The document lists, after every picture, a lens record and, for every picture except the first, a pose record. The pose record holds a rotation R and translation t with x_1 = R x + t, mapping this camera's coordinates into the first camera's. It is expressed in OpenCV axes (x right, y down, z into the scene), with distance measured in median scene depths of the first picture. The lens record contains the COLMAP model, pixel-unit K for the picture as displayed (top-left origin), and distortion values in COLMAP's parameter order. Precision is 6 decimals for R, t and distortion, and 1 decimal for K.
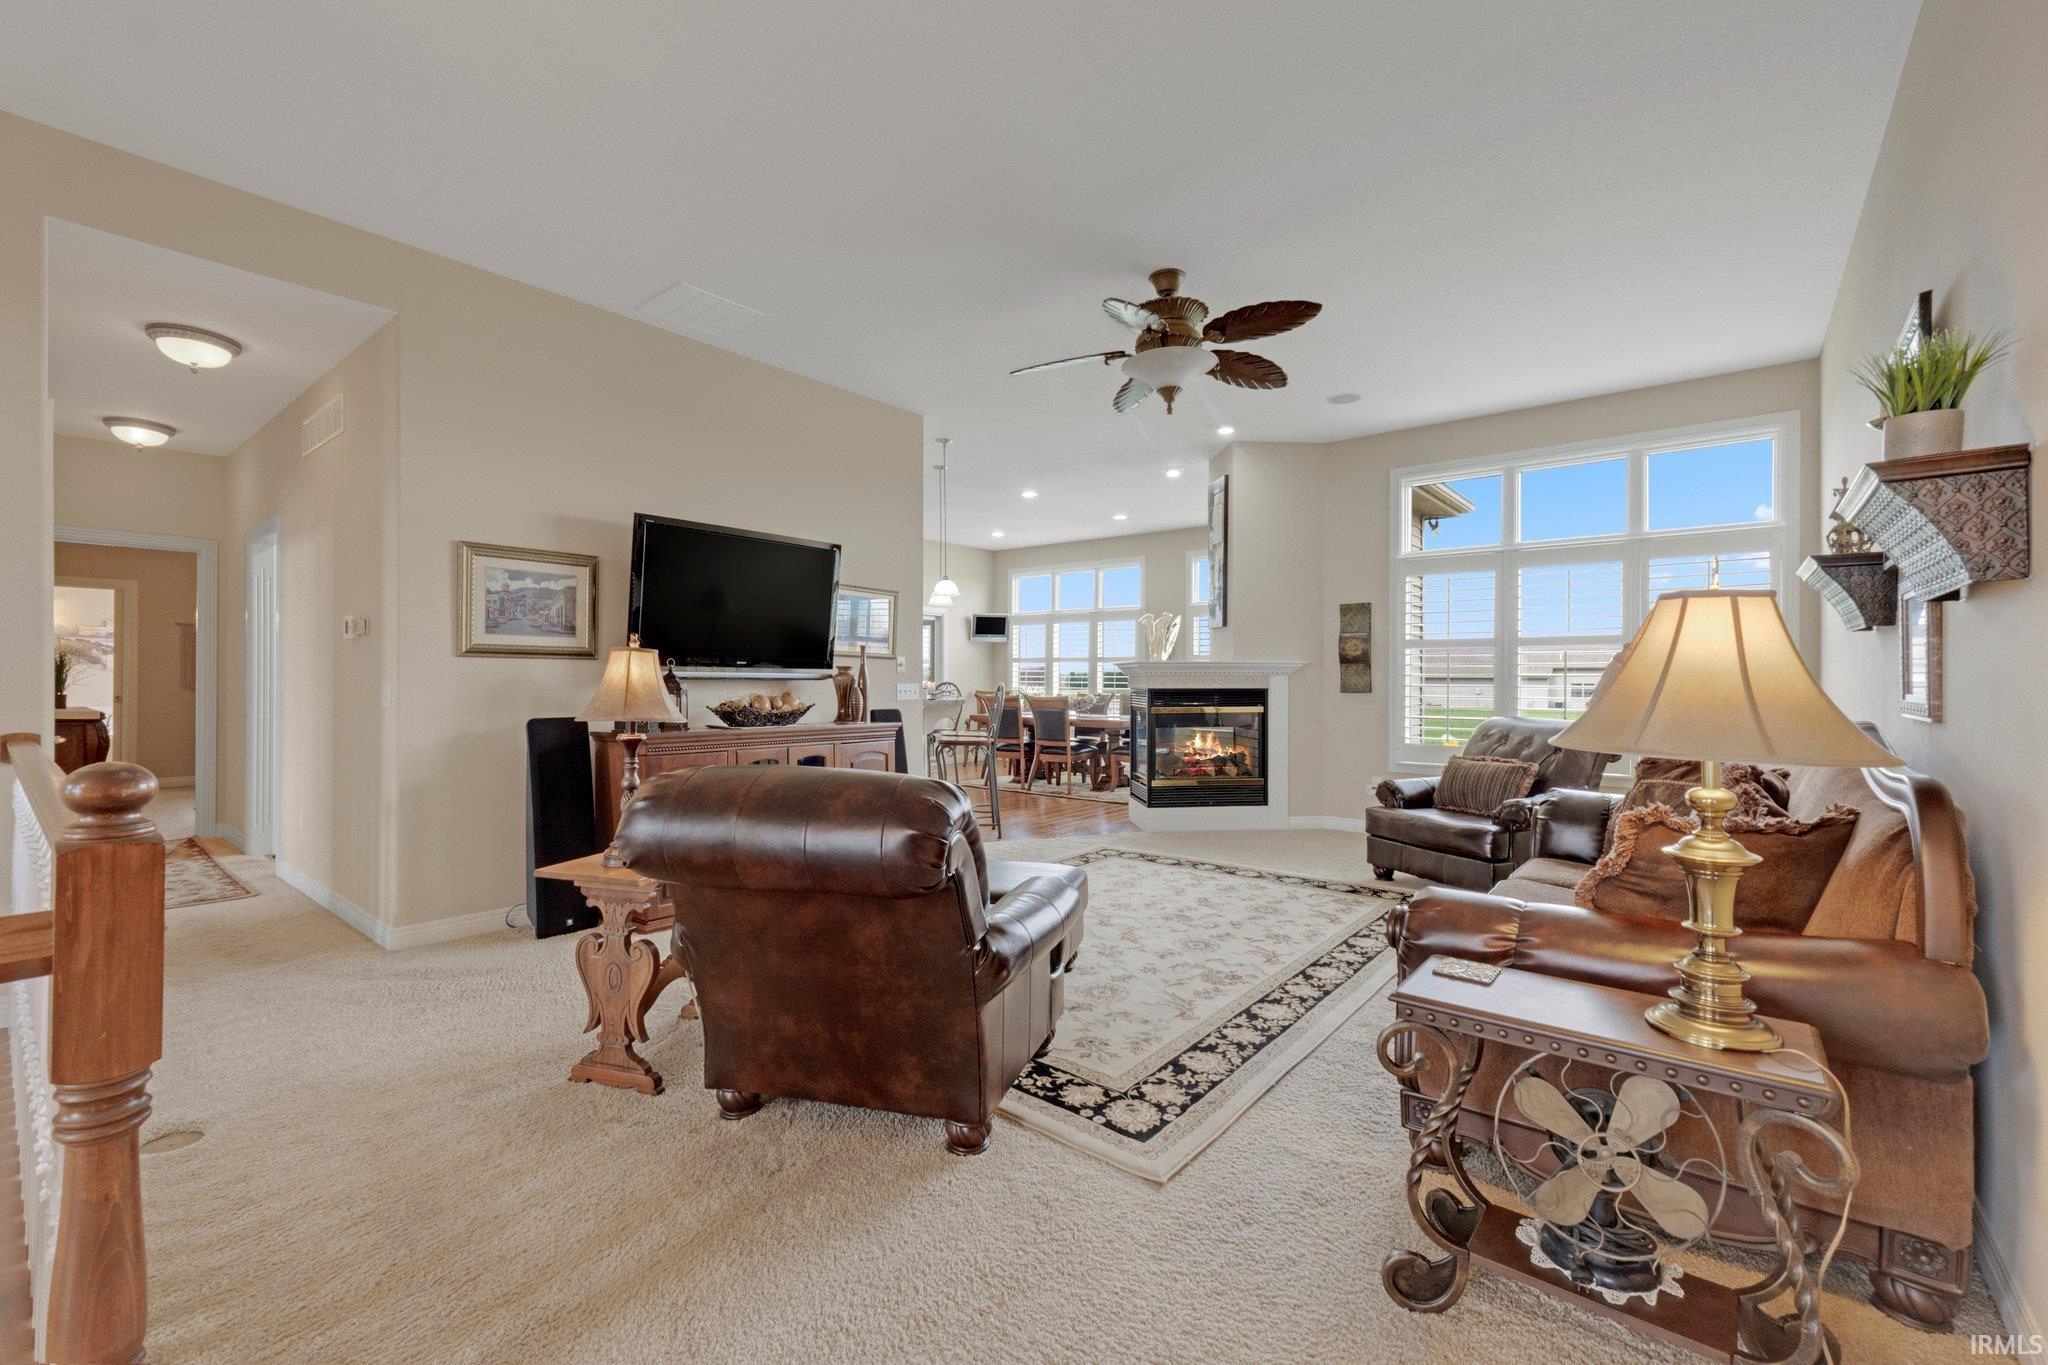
lens RADIAL K [[870.3, 0, 1025.7], [0, 870.3, 682.8], [0, 0, 1]] dist [-0.003425, -0.000479]
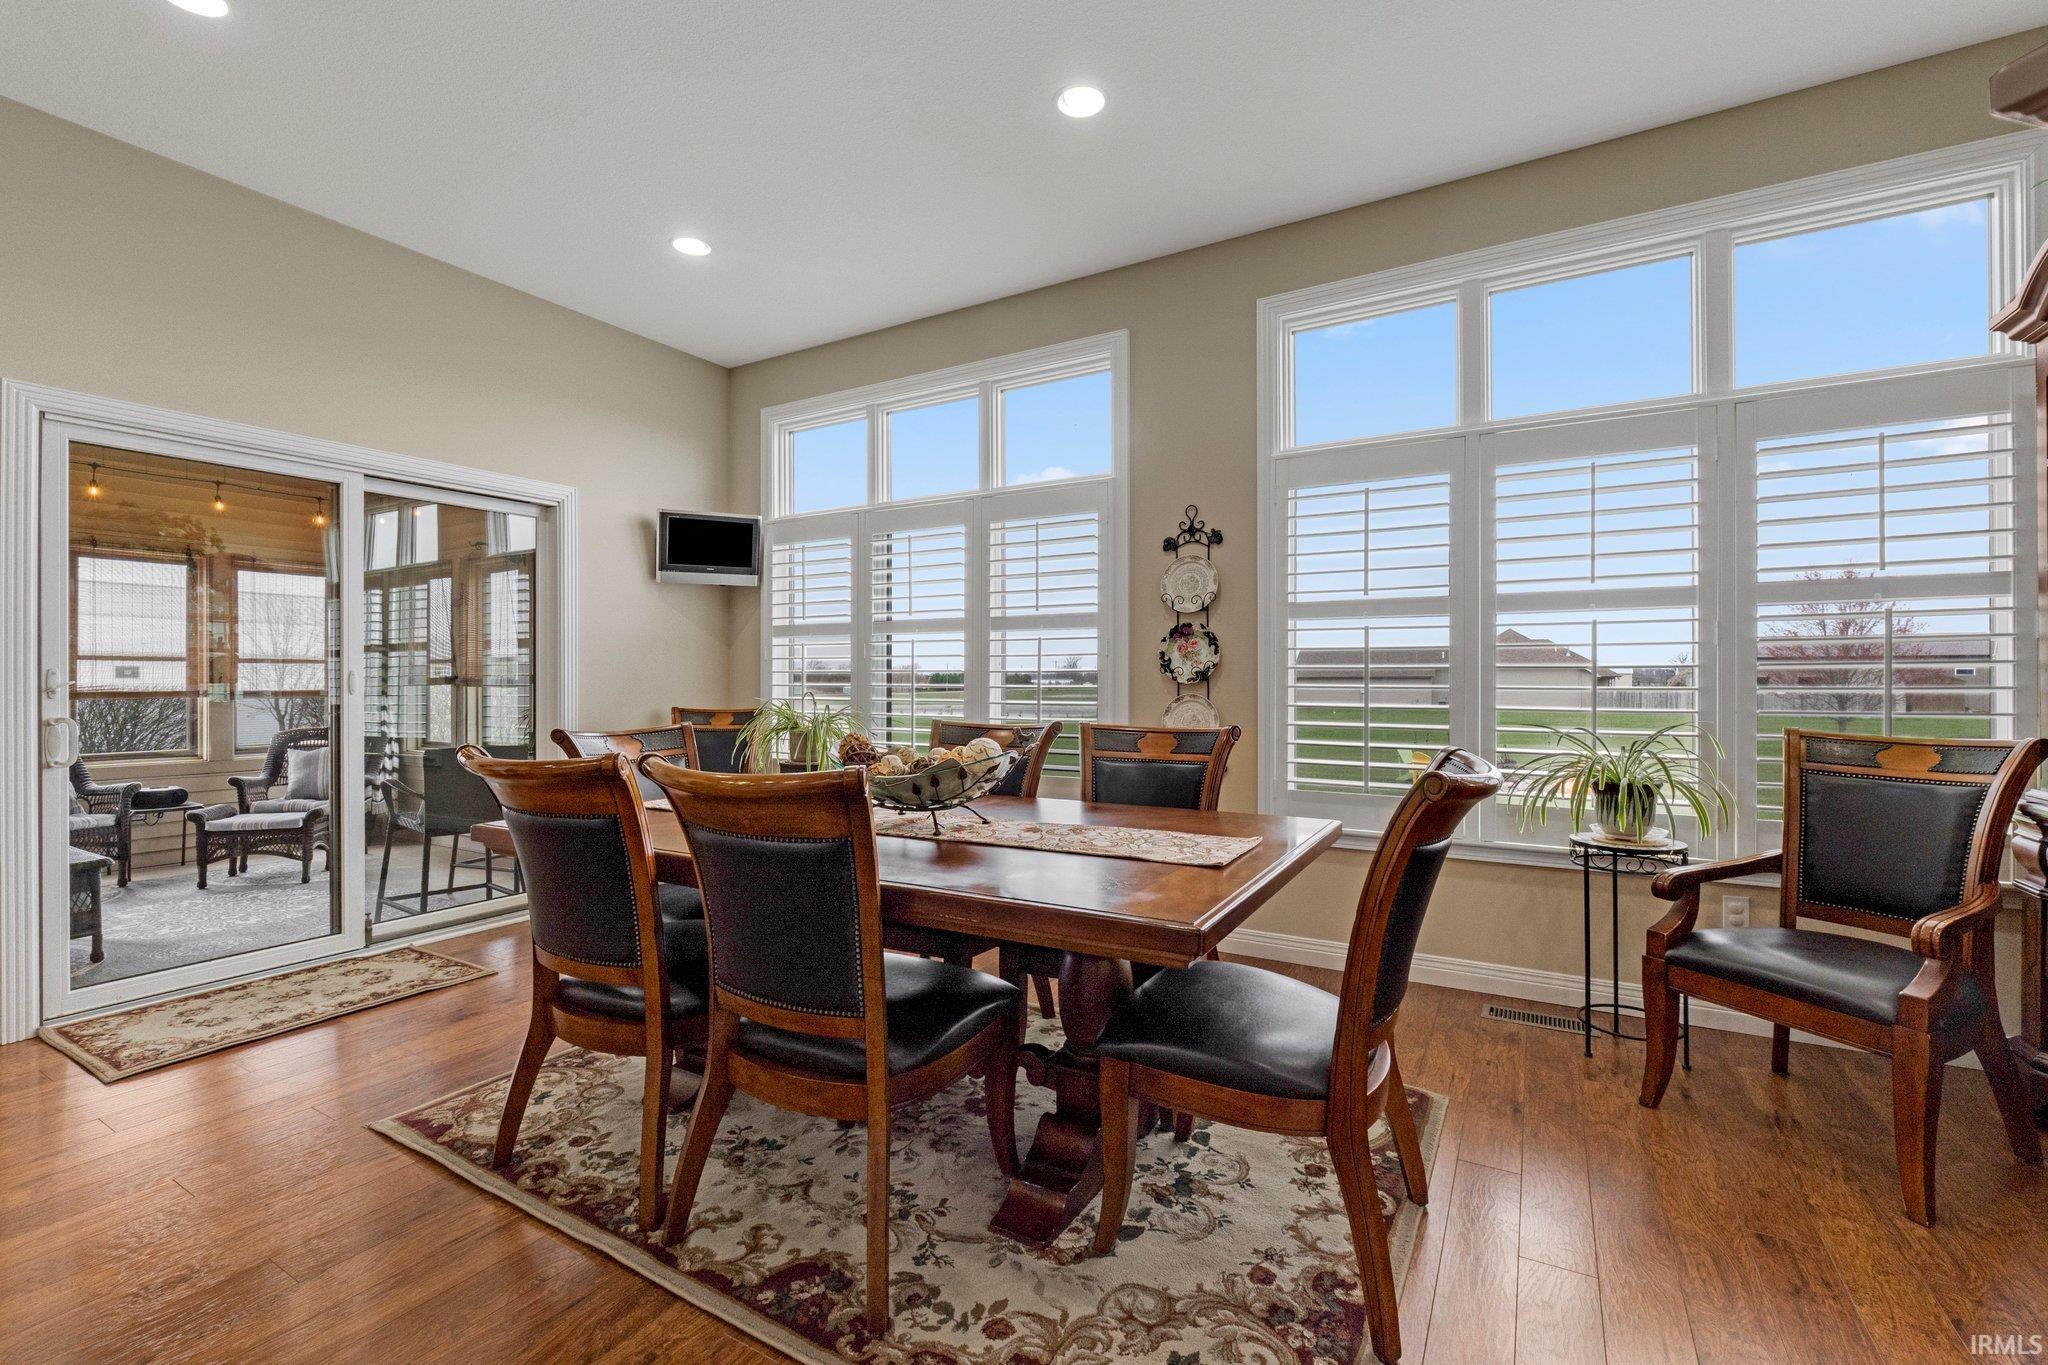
lens RADIAL K [[870.3, 0, 1027.3], [0, 870.3, 682.3], [0, 0, 1]] dist [-0.003425, -0.000479]
pose [[0.988100, -0.004026, 0.153759, 0.051705], [0.004582, 0.999984, -0.003261, -0.001377], [-0.153744, 0.003926, 0.988103, 0.784948]]
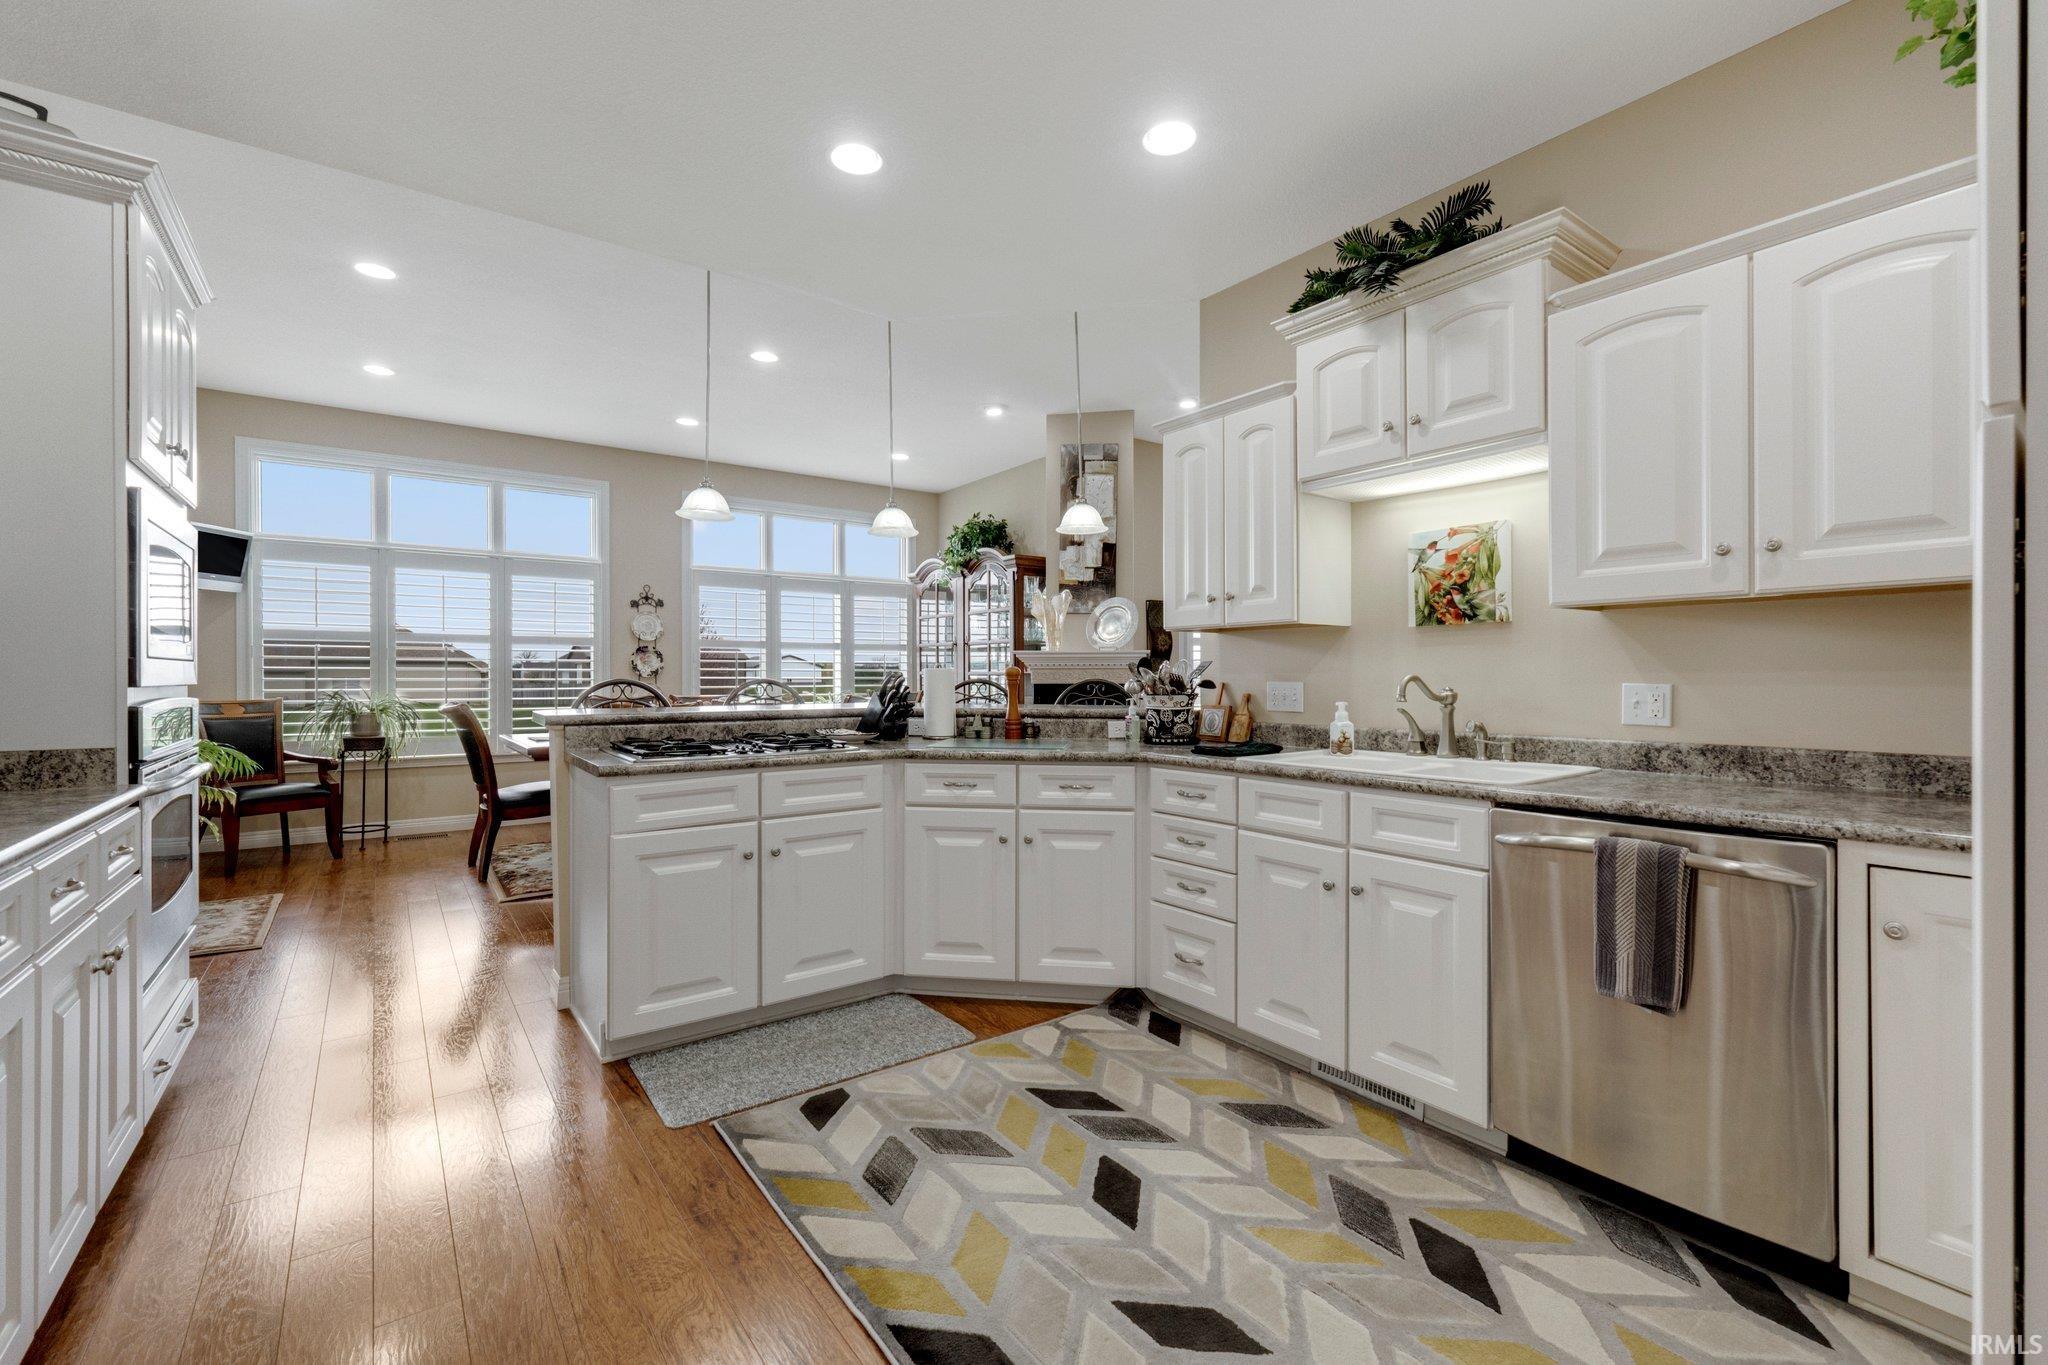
lens RADIAL K [[870.3, 0, 1021.3], [0, 870.3, 673.6], [0, 0, 1]] dist [-0.003425, -0.000479]
pose [[0.237804, -0.001298, 0.971312, -0.491782], [0.004005, 0.999992, 0.000356, -0.003841], [-0.971305, 0.003806, 0.237807, 0.658424]]
